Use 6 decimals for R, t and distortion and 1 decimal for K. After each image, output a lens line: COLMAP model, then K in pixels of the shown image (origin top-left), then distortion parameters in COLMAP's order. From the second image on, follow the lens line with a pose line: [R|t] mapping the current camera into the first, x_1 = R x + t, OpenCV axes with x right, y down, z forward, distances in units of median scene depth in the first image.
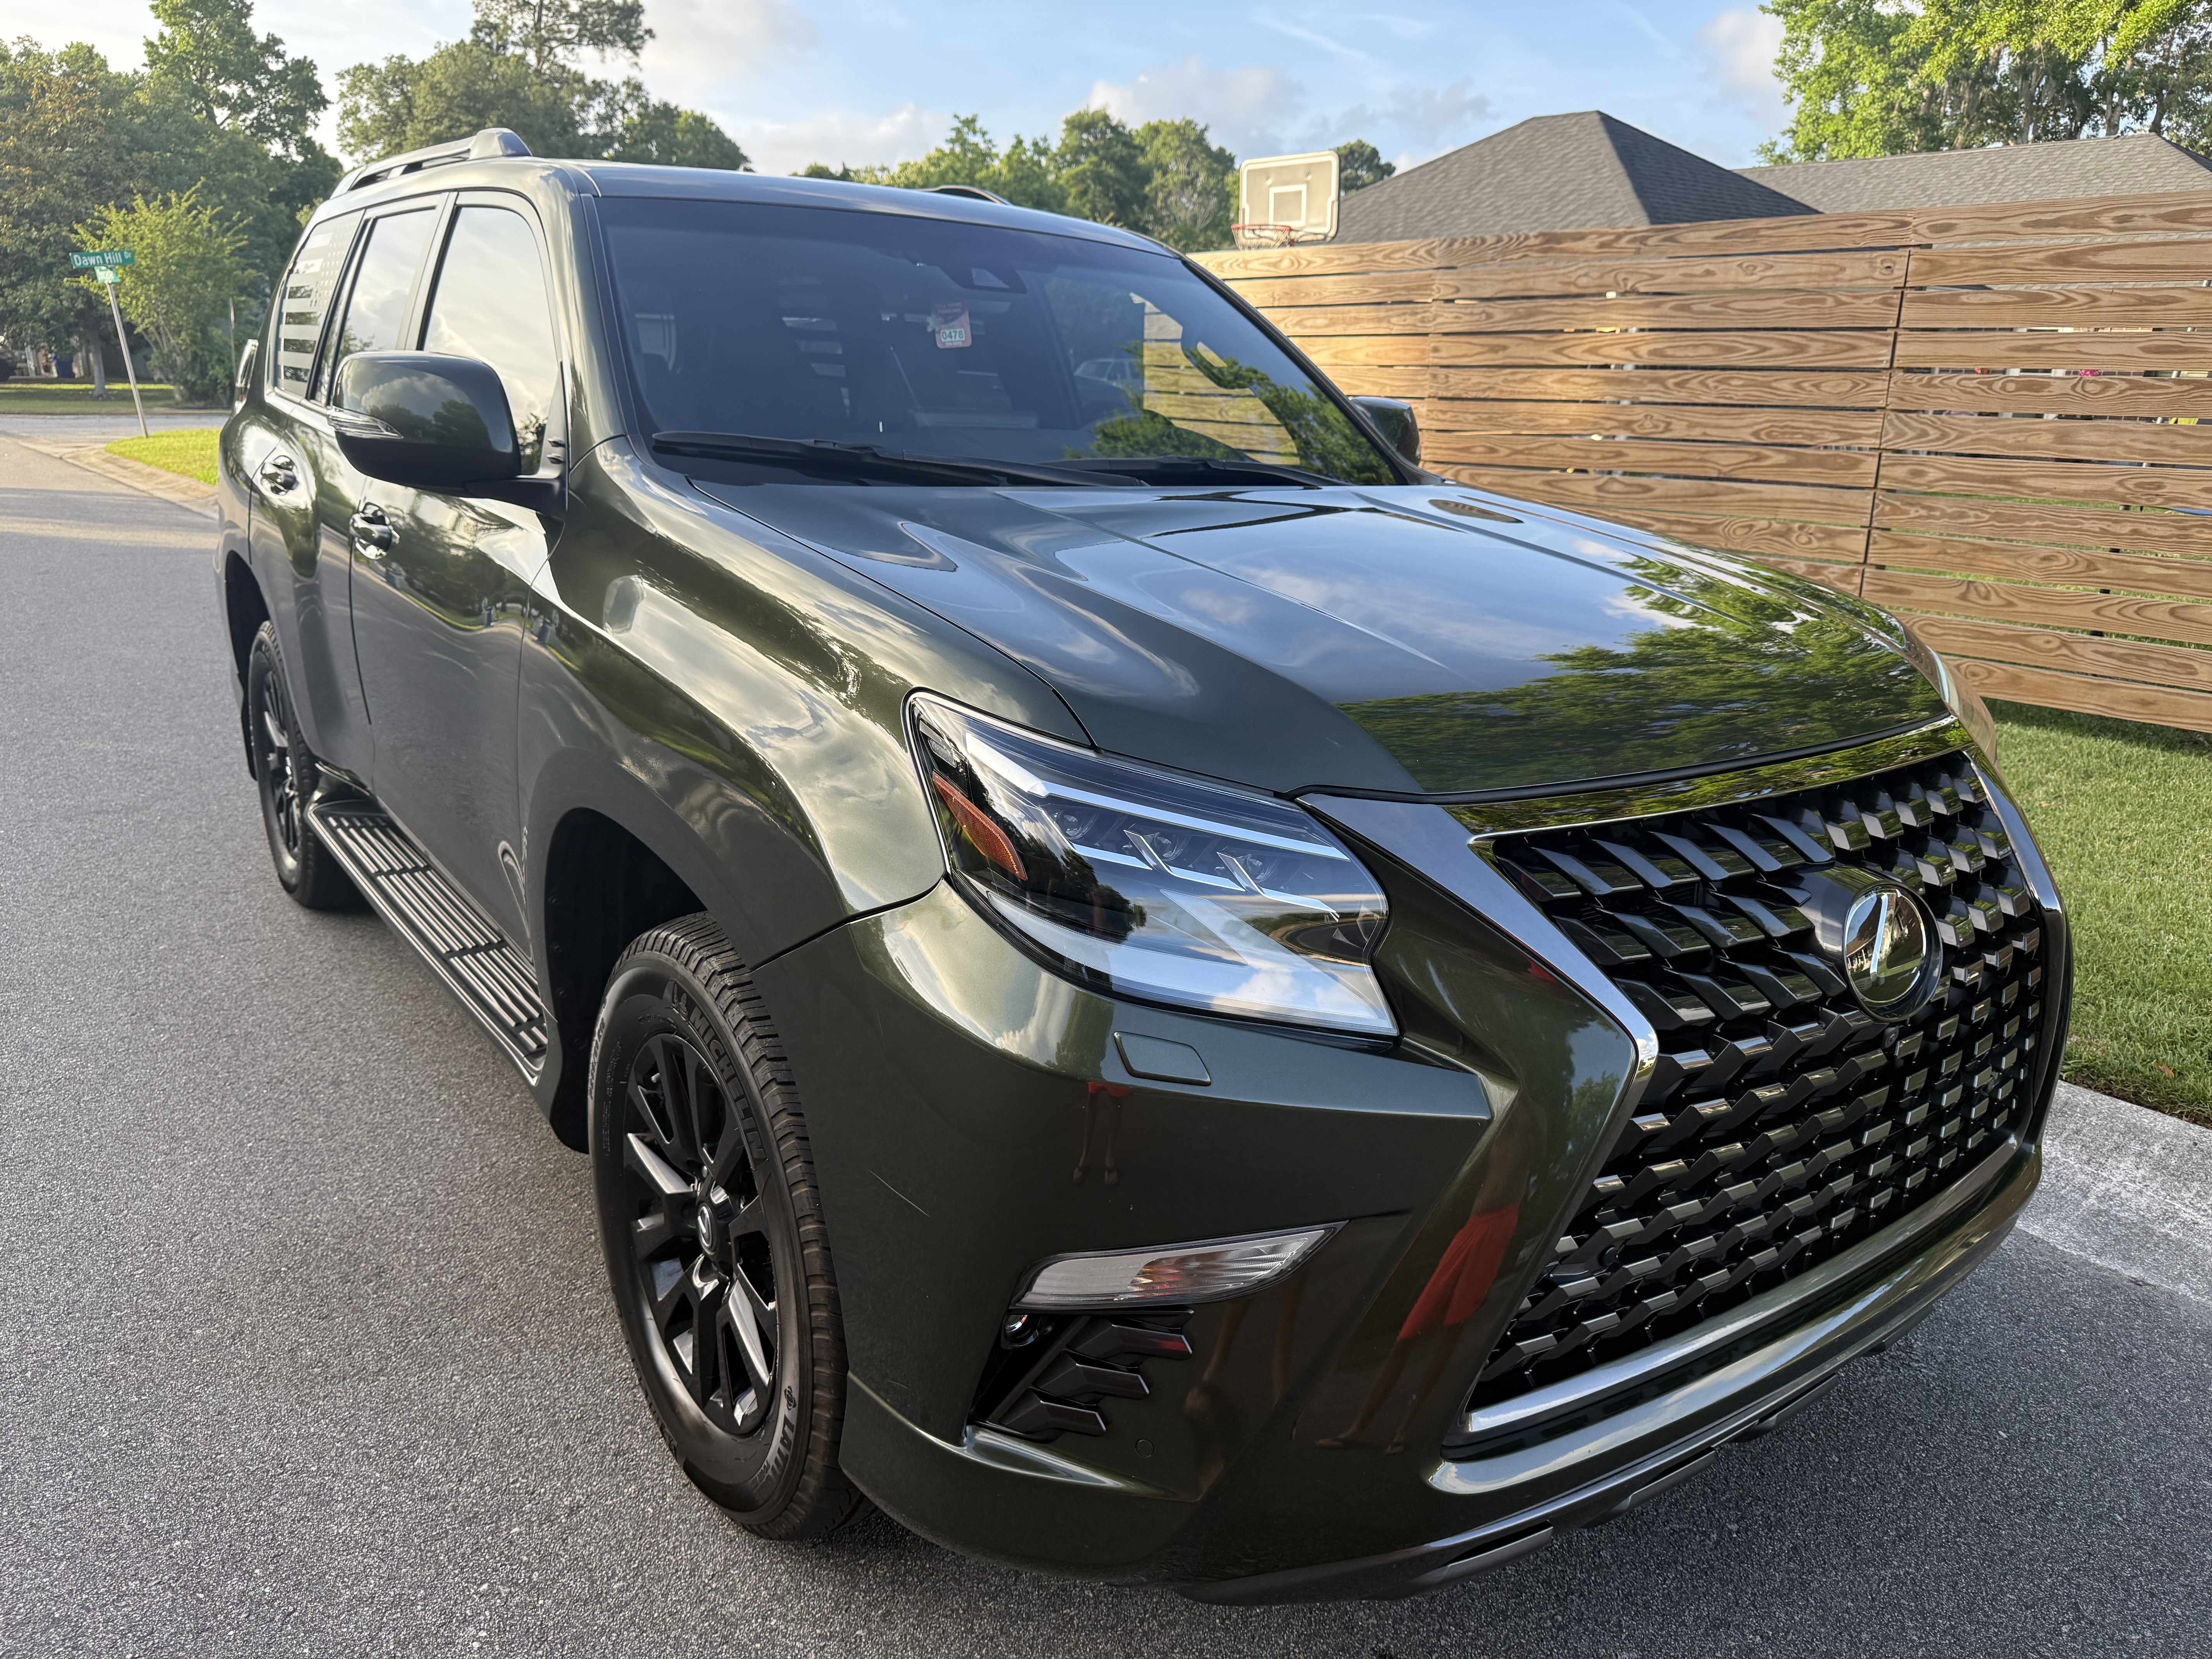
lens RADIAL K [[1560.1, 0, 1107.2], [0, 1560.1, 828.3], [0, 0, 1]] dist [-0.012937, -0.005571]
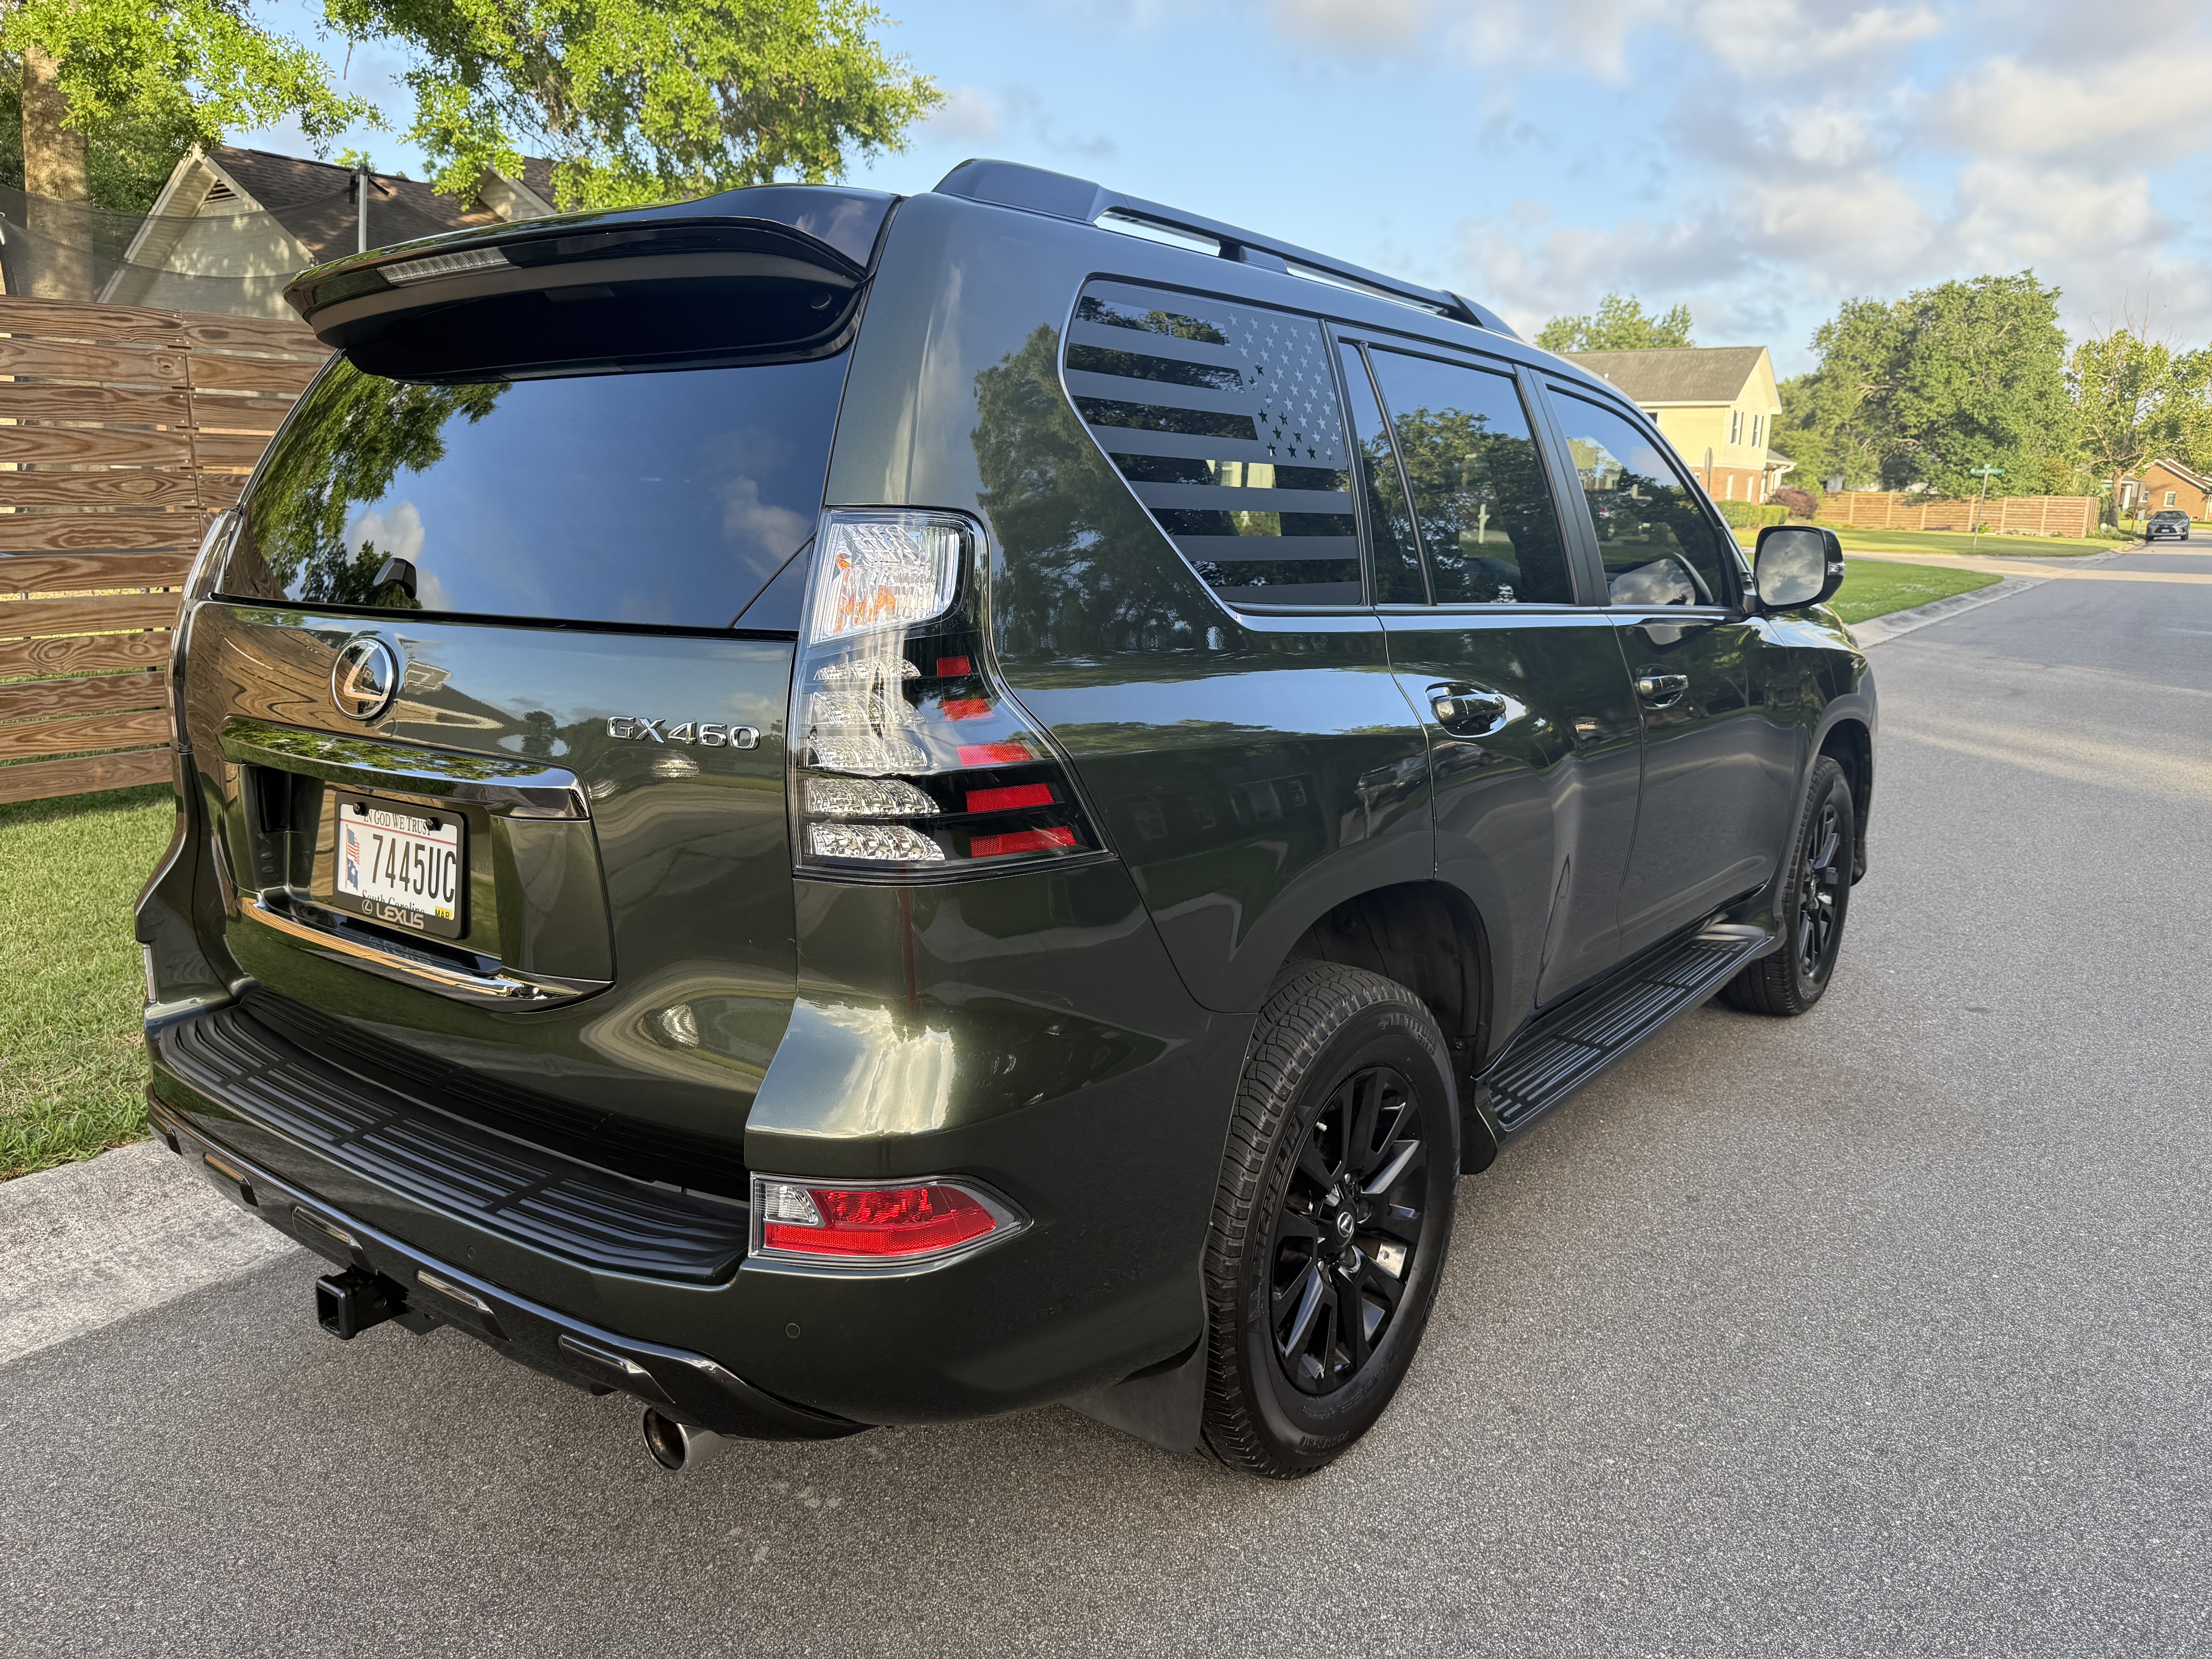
lens RADIAL K [[1560.1, 0, 1106.7], [0, 1560.1, 827.0], [0, 0, 1]] dist [-0.012937, -0.005571]
pose [[-0.282656, -0.214709, 0.934883, -0.621091], [0.256986, 0.922047, 0.289460, -0.214902], [-0.924156, 0.322069, -0.205445, 0.716176]]
